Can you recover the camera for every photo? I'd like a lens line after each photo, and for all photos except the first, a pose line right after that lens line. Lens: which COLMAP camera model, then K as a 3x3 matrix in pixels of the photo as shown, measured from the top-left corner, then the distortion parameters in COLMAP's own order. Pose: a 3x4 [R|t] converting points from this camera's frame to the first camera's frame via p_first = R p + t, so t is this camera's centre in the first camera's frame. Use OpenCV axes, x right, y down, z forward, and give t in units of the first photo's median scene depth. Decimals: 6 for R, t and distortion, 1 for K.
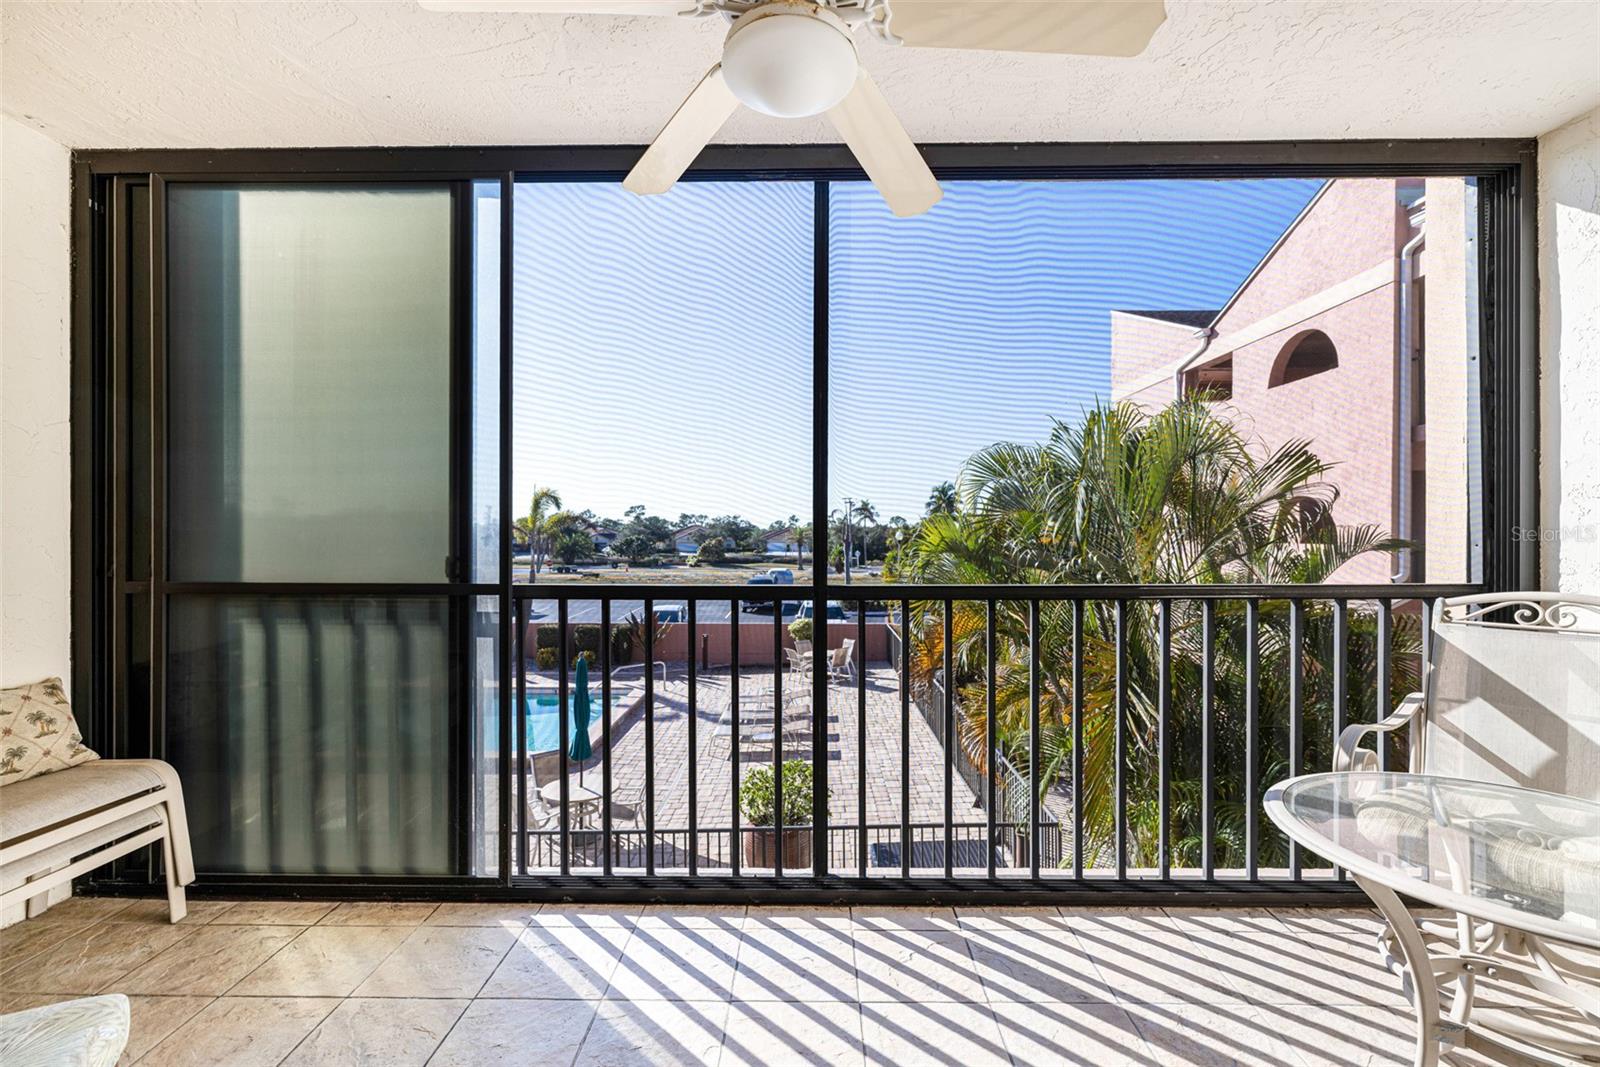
lens RADIAL K [[703.7, 0, 803.2], [0, 703.7, 534.0], [0, 0, 1]] dist [-0.001788, 0.000820]
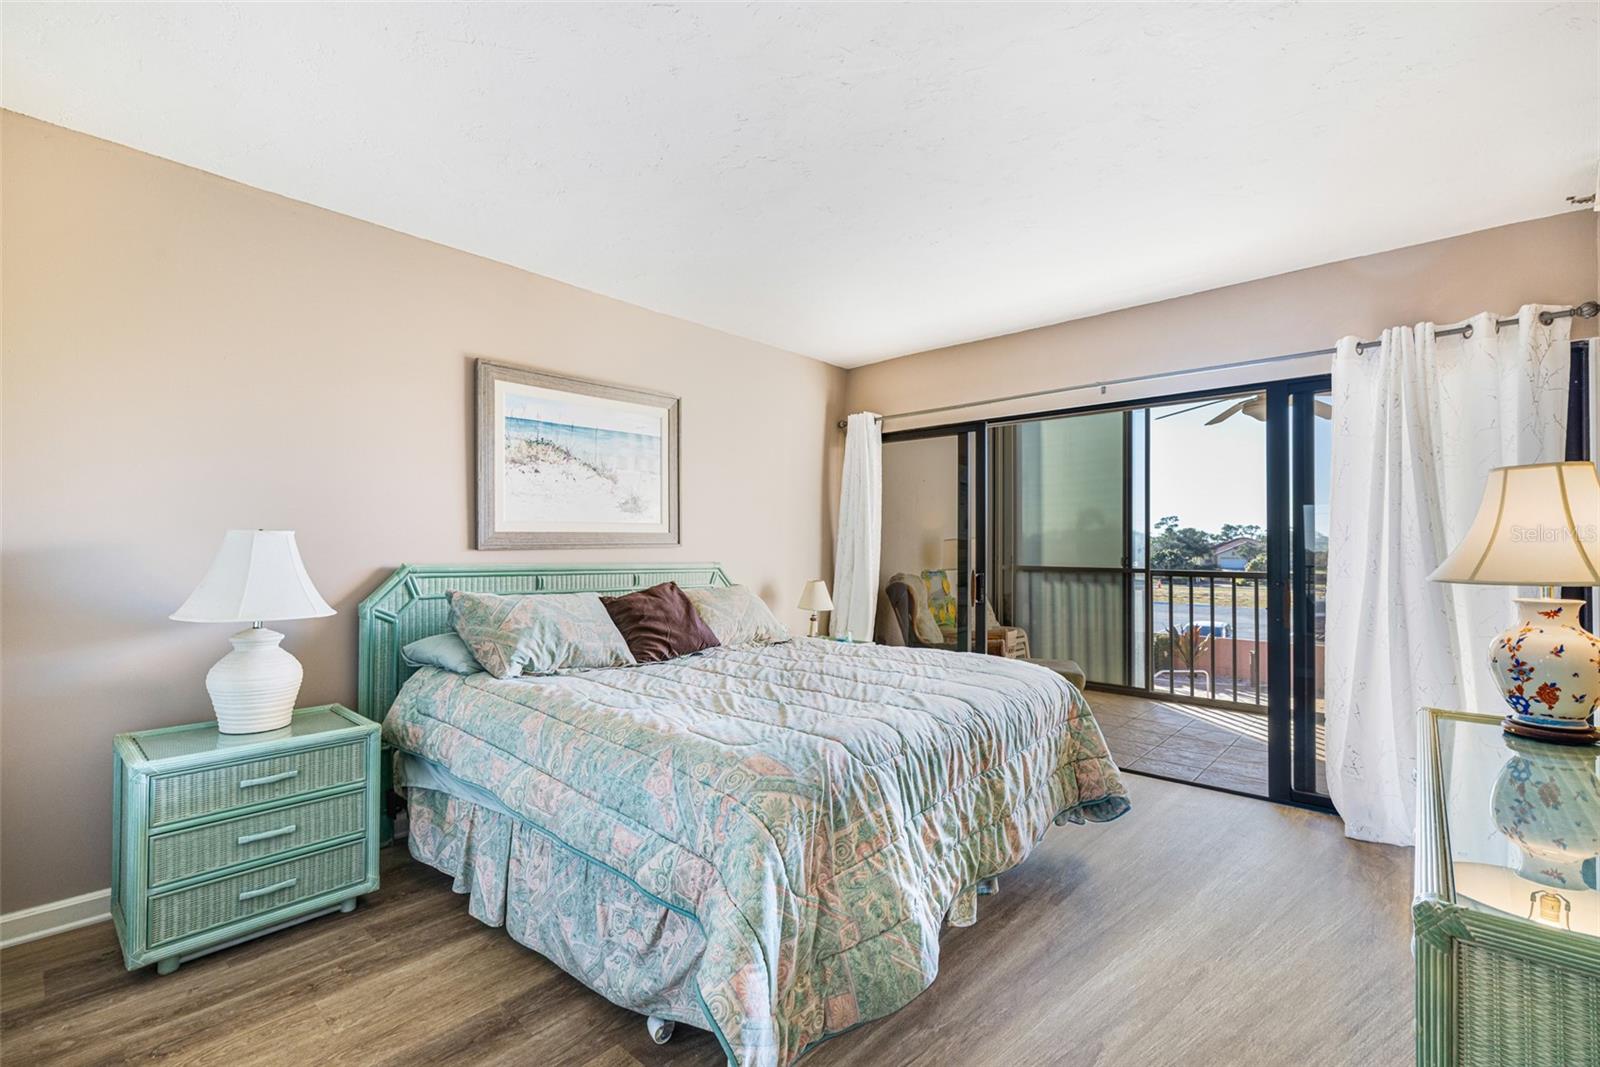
lens RADIAL K [[703.7, 0, 808.7], [0, 703.7, 533.4], [0, 0, 1]] dist [-0.001788, 0.000820]
pose [[0.761471, -0.009264, -0.648132, 0.265101], [-0.003706, 0.999819, -0.018645, -0.001383], [0.648188, 0.016600, 0.761300, -1.616561]]
